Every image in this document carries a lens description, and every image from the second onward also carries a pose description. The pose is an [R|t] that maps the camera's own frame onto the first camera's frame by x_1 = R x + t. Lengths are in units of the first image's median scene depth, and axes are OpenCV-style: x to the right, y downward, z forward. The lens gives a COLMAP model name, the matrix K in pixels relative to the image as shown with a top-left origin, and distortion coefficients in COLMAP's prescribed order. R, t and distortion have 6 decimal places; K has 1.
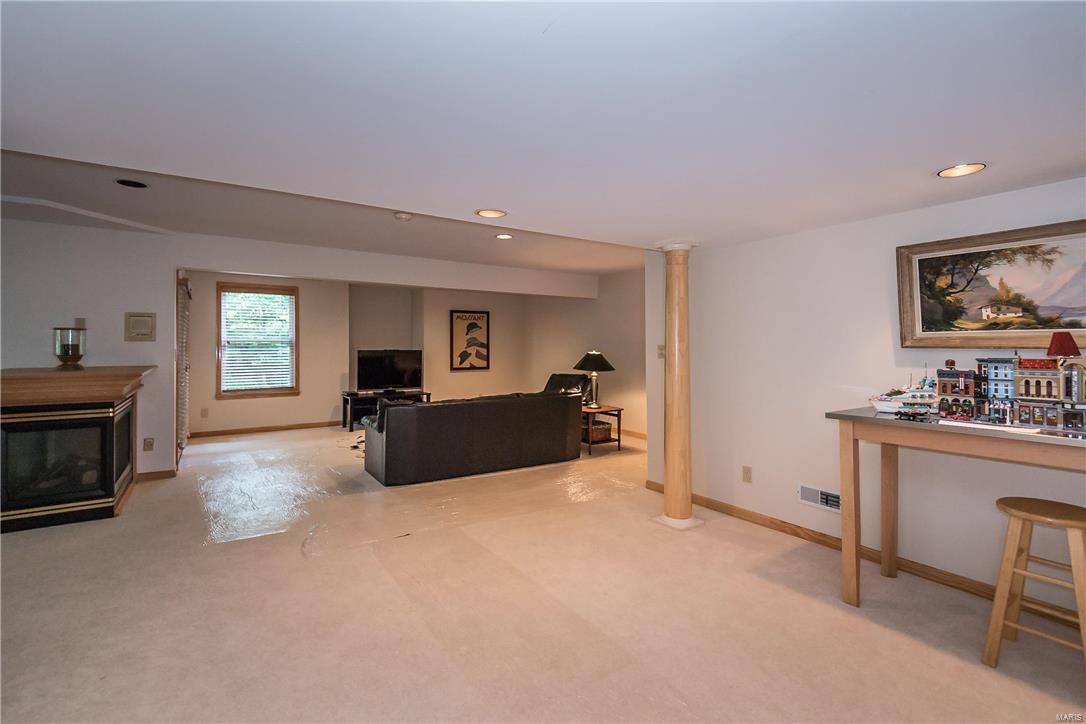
lens RADIAL K [[505.3, 0, 545.9], [0, 505.3, 350.7], [0, 0, 1]] dist [0.017984, -0.004615]
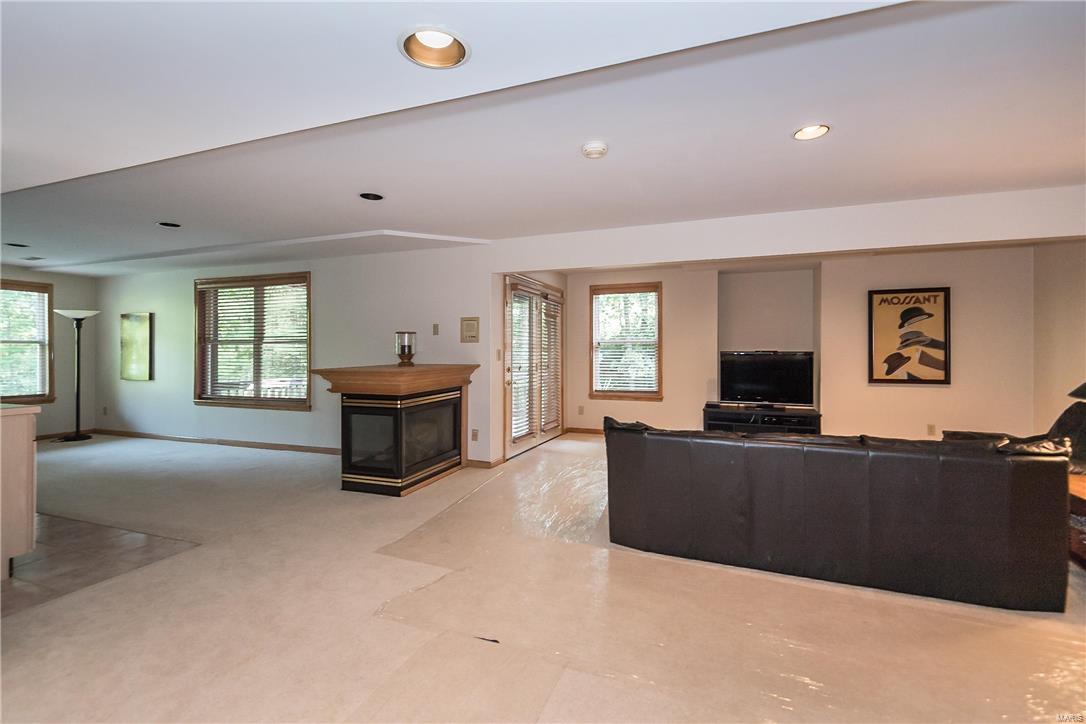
lens RADIAL K [[505.3, 0, 535.4], [0, 505.3, 354.3], [0, 0, 1]] dist [0.017984, -0.004615]
pose [[0.562490, 0.006706, -0.826777, 0.126503], [-0.004330, 0.999977, 0.005165, 0.000730], [0.826793, 0.000675, 0.562506, 0.299141]]
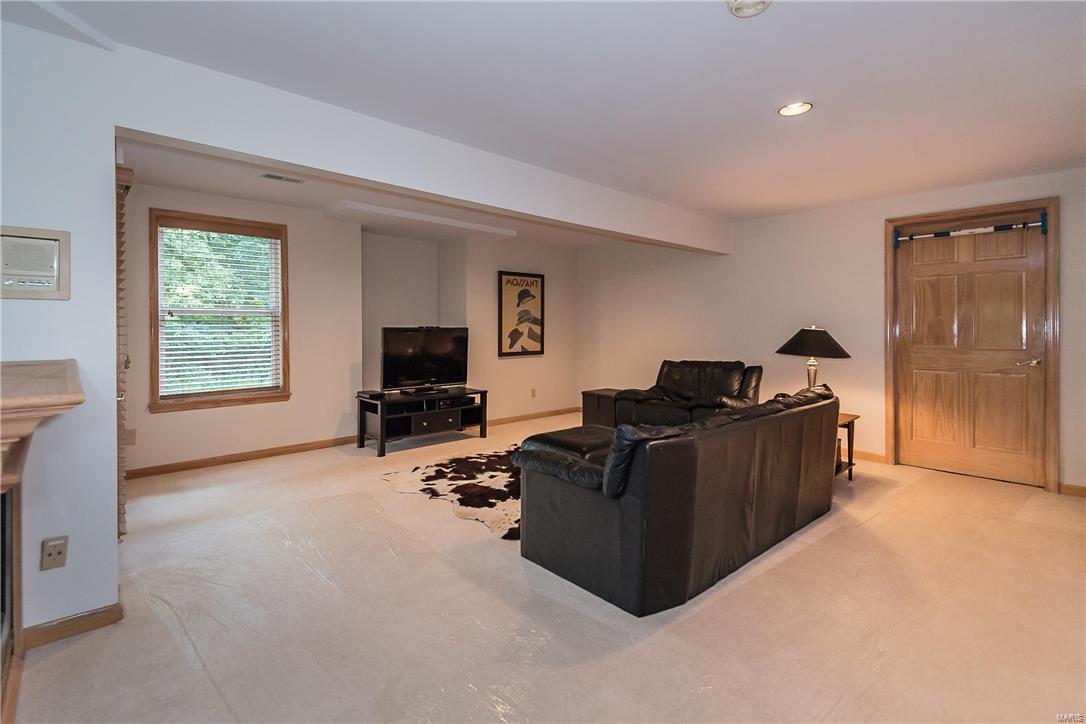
lens RADIAL K [[505.3, 0, 529.2], [0, 505.3, 332.2], [0, 0, 1]] dist [0.017984, -0.004615]
pose [[0.986640, -0.001949, 0.162901, -0.289176], [0.001865, 0.999998, 0.000669, 0.005253], [-0.162902, -0.000357, 0.986642, 0.329074]]
